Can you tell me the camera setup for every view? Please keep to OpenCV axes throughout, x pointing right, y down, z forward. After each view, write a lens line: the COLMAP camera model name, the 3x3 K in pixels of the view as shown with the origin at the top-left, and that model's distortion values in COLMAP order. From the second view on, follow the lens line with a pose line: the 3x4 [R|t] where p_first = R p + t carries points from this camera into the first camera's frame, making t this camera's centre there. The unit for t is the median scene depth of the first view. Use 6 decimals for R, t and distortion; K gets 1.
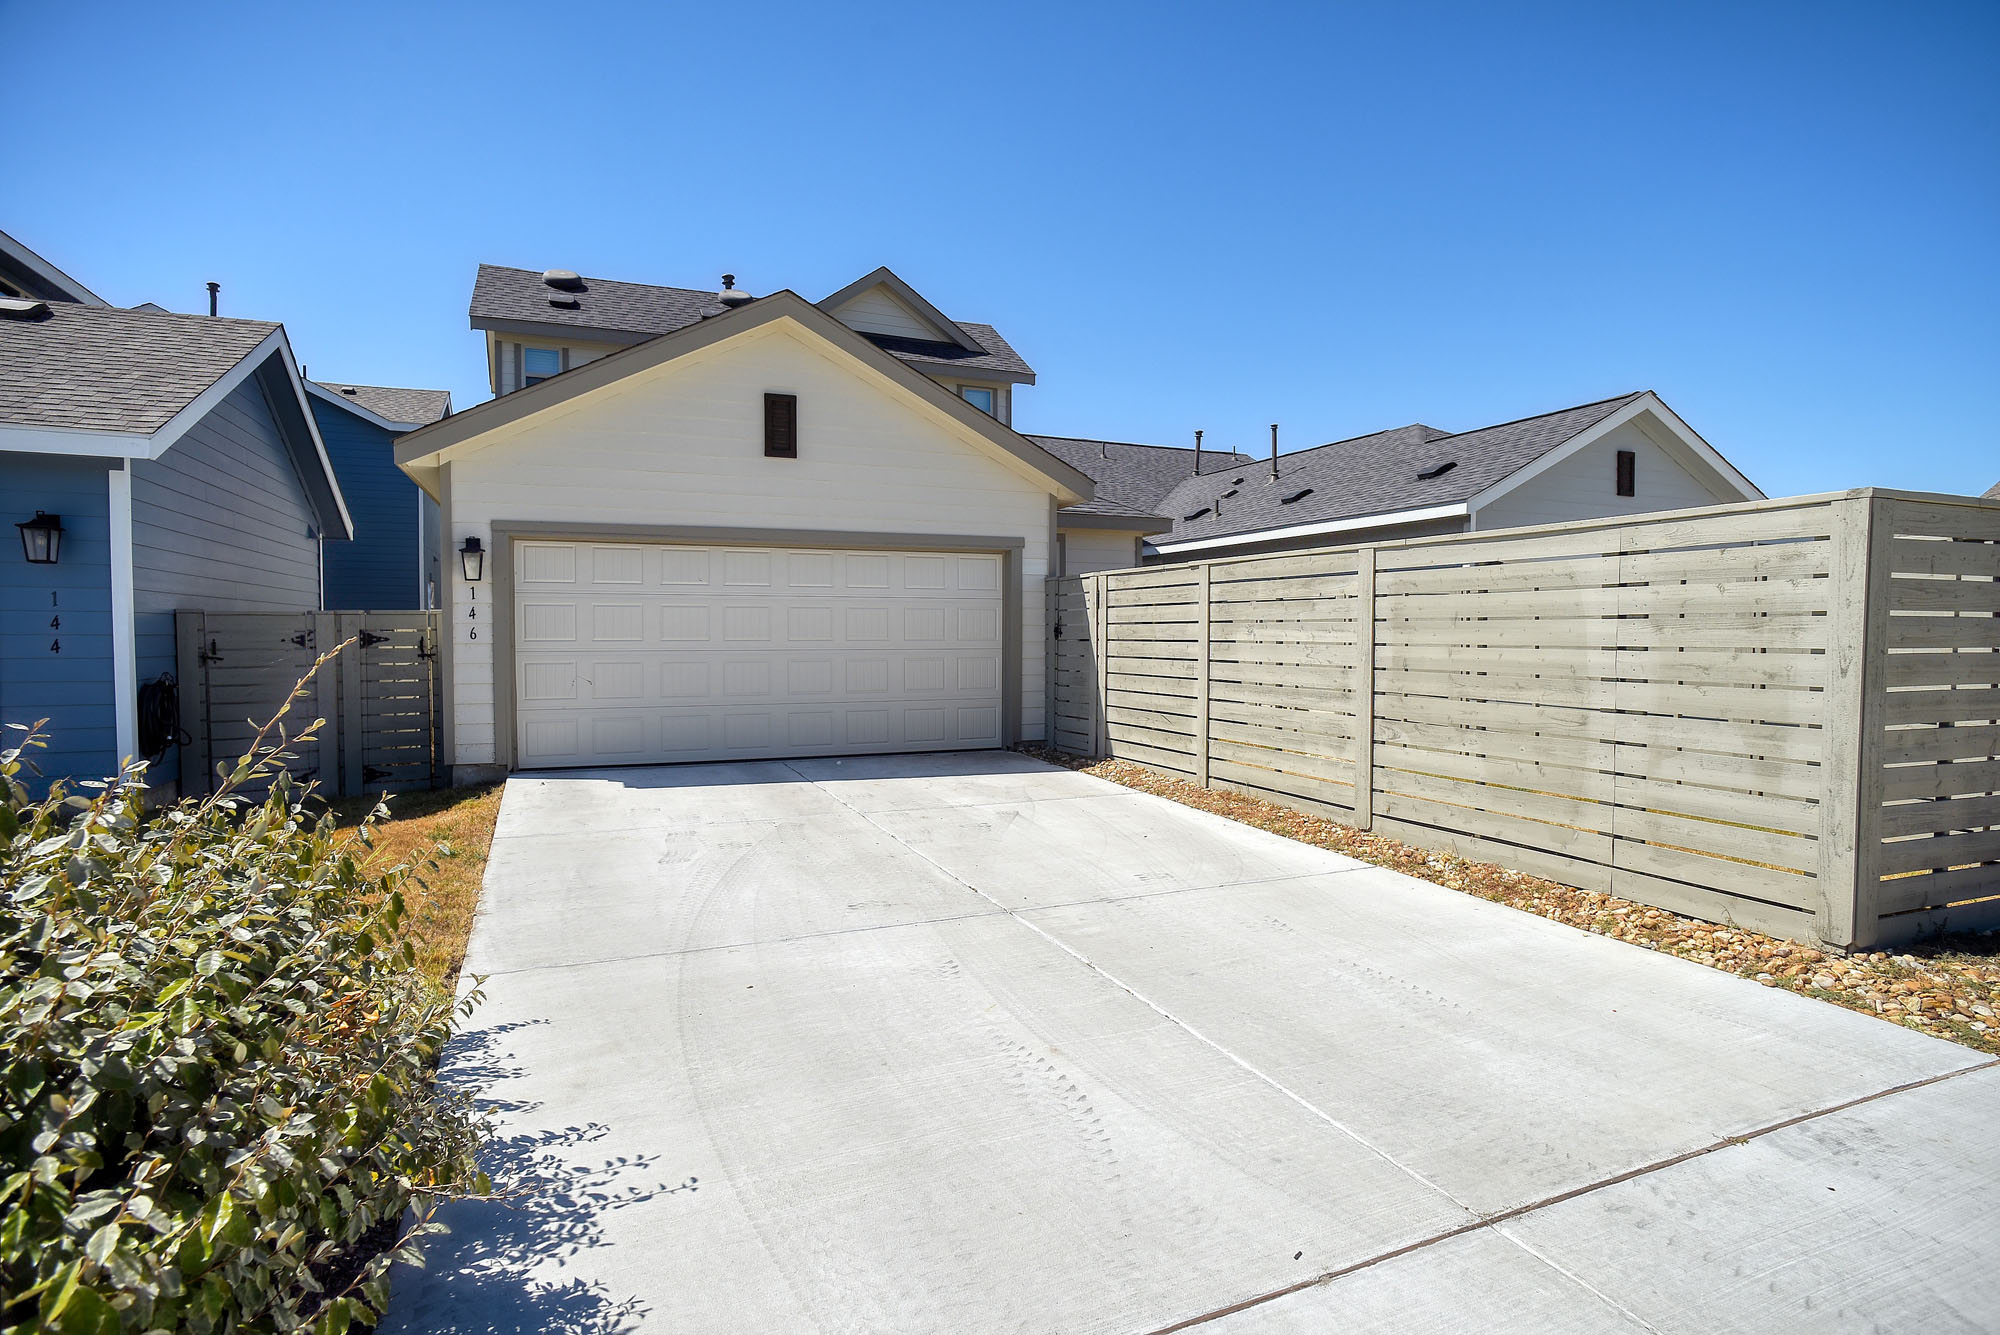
lens RADIAL K [[1038.5, 0, 1006.0], [0, 1038.5, 666.9], [0, 0, 1]] dist [-0.003970, 0.000067]
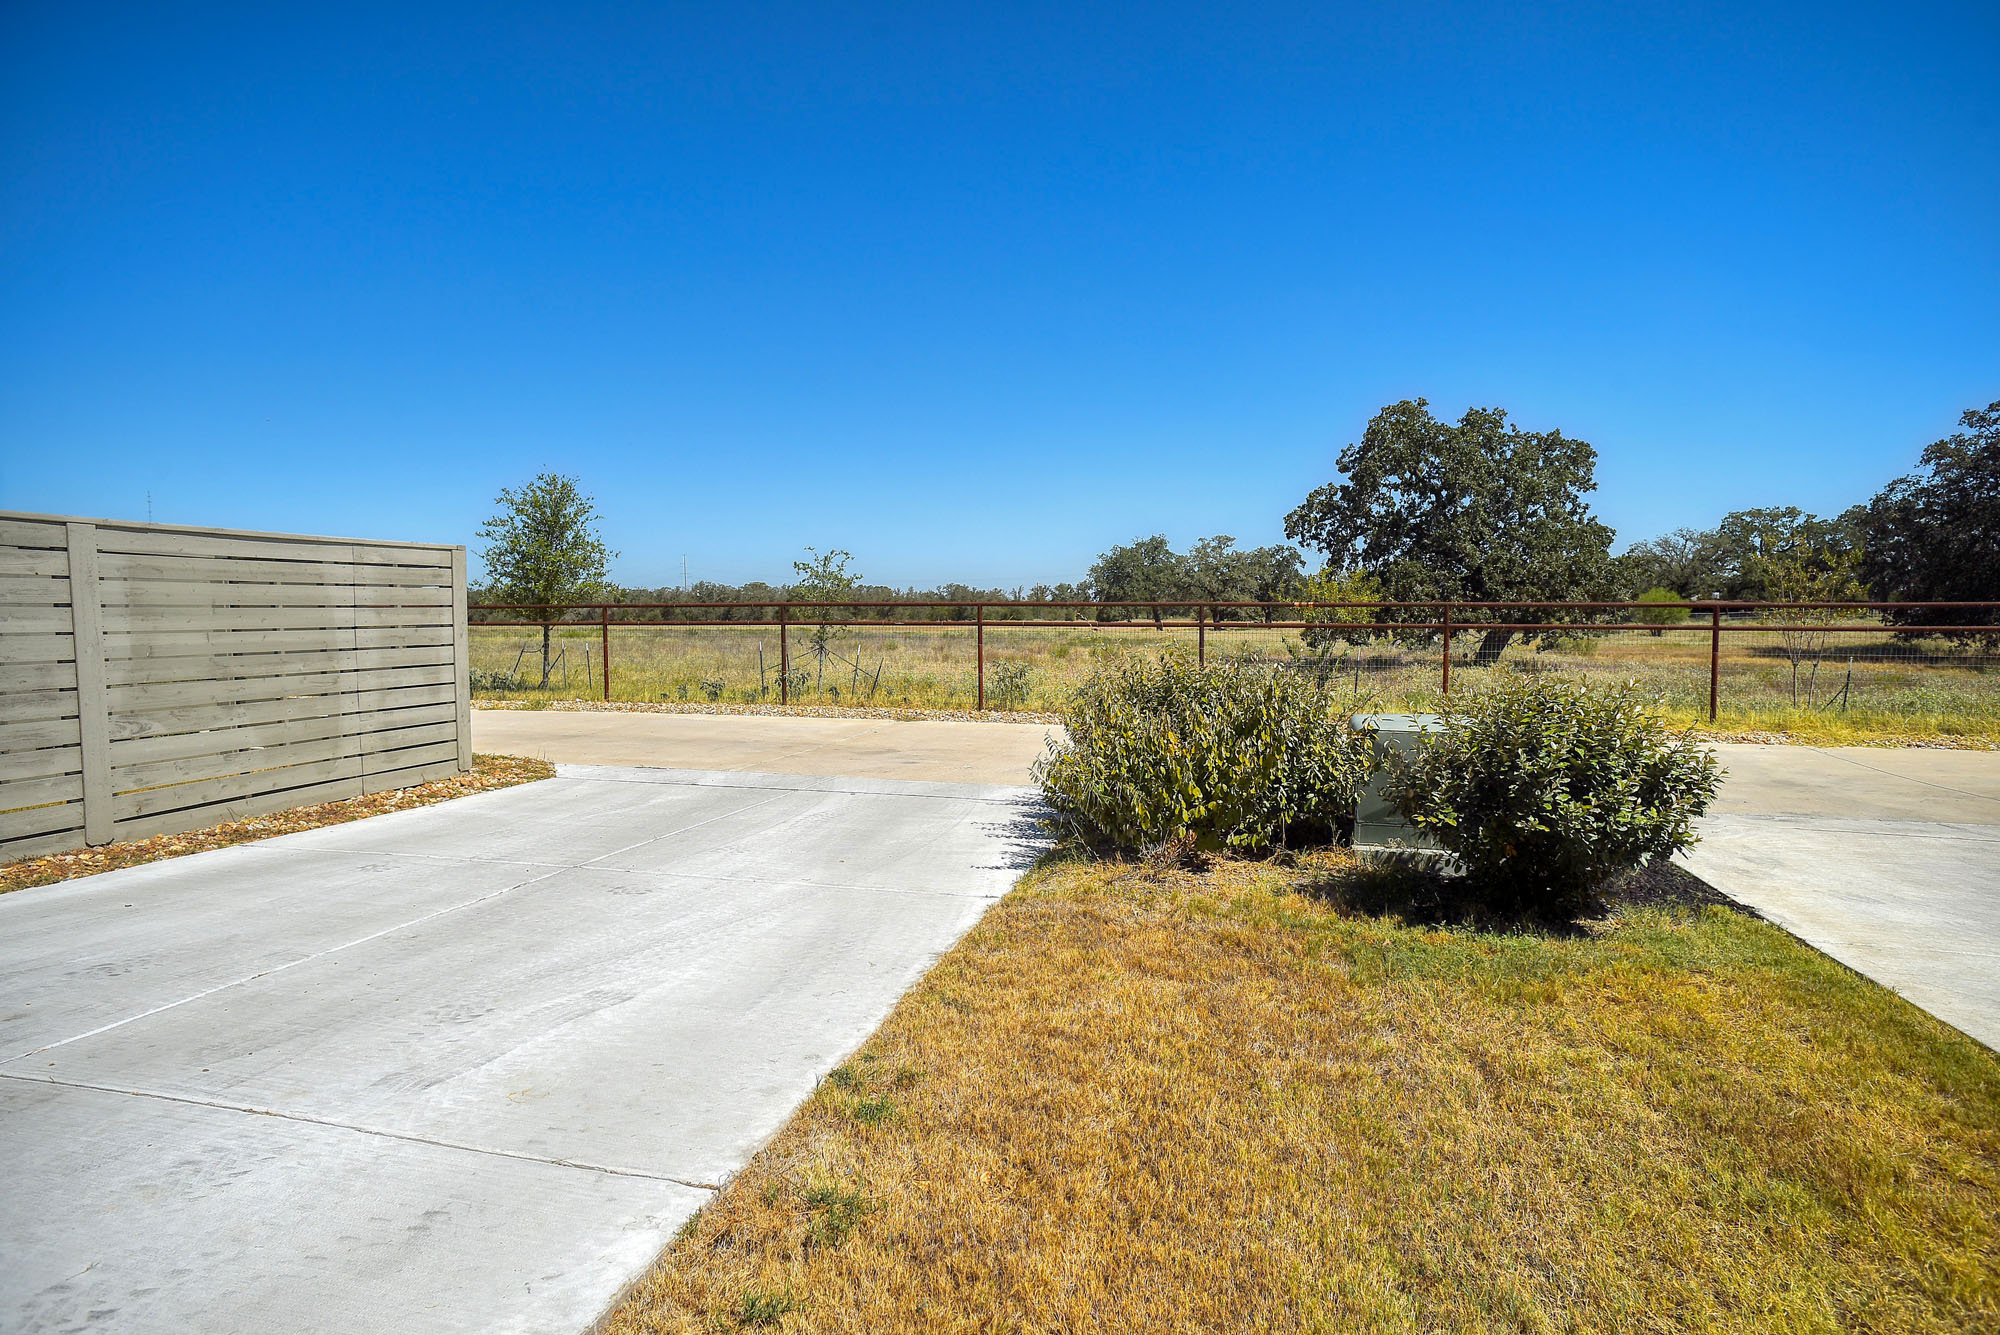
lens RADIAL K [[1038.5, 0, 1002.2], [0, 1038.5, 668.4], [0, 0, 1]] dist [-0.003970, 0.000067]
pose [[-0.785528, -0.028340, 0.618177, -0.983470], [0.028946, 0.996175, 0.082451, -0.052098], [-0.618149, 0.082662, -0.781703, 1.487635]]
